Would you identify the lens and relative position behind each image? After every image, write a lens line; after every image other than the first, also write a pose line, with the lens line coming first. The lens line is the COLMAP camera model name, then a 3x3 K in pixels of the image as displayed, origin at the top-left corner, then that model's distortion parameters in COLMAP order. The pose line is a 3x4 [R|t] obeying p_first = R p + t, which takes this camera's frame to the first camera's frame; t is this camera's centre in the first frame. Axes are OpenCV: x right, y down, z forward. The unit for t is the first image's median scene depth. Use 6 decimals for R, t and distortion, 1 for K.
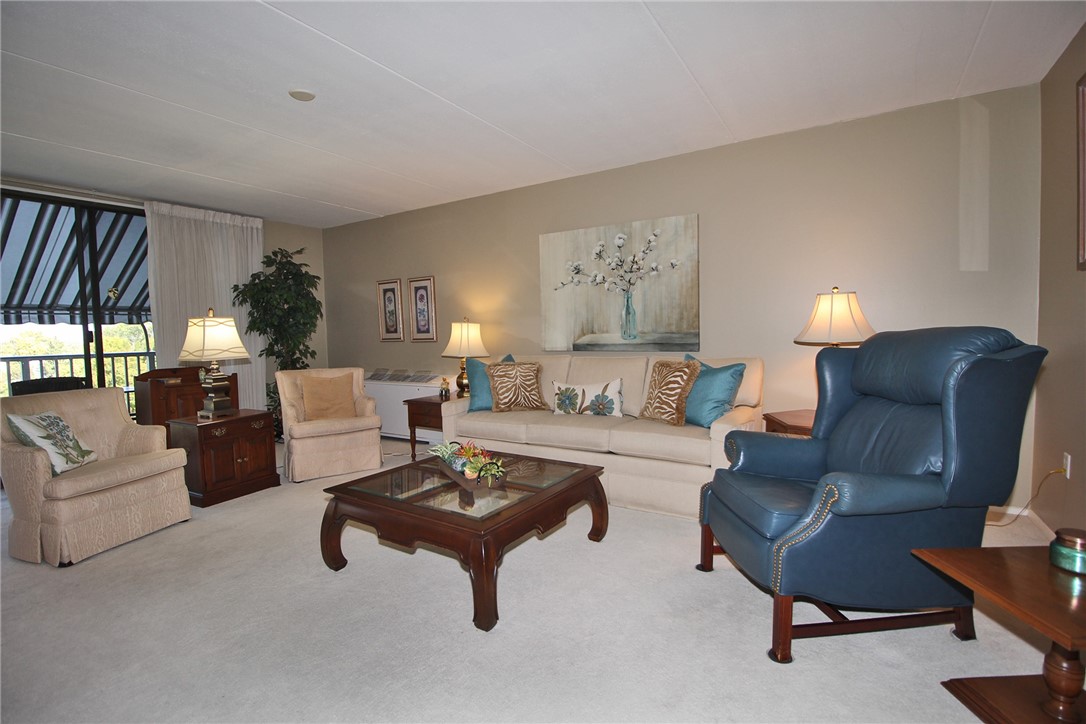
lens RADIAL K [[557.0, 0, 543.0], [0, 557.0, 362.0], [0, 0, 1]] dist [-0.017736, -0.001560]
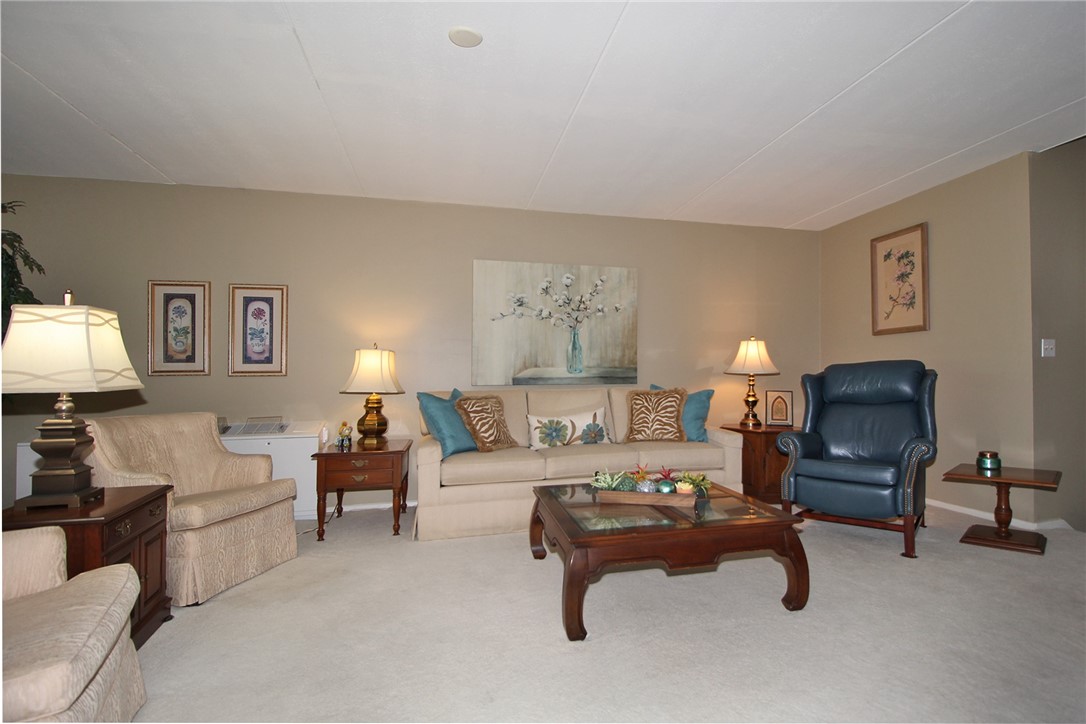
lens RADIAL K [[606.5, 0, 543.0], [0, 606.5, 362.0], [0, 0, 1]] dist [-0.017964, -0.000281]
pose [[0.622355, 0.042314, 0.781590, -0.800629], [0.039712, 0.995545, -0.085518, 0.035004], [-0.781727, 0.084261, 0.617902, 0.339675]]
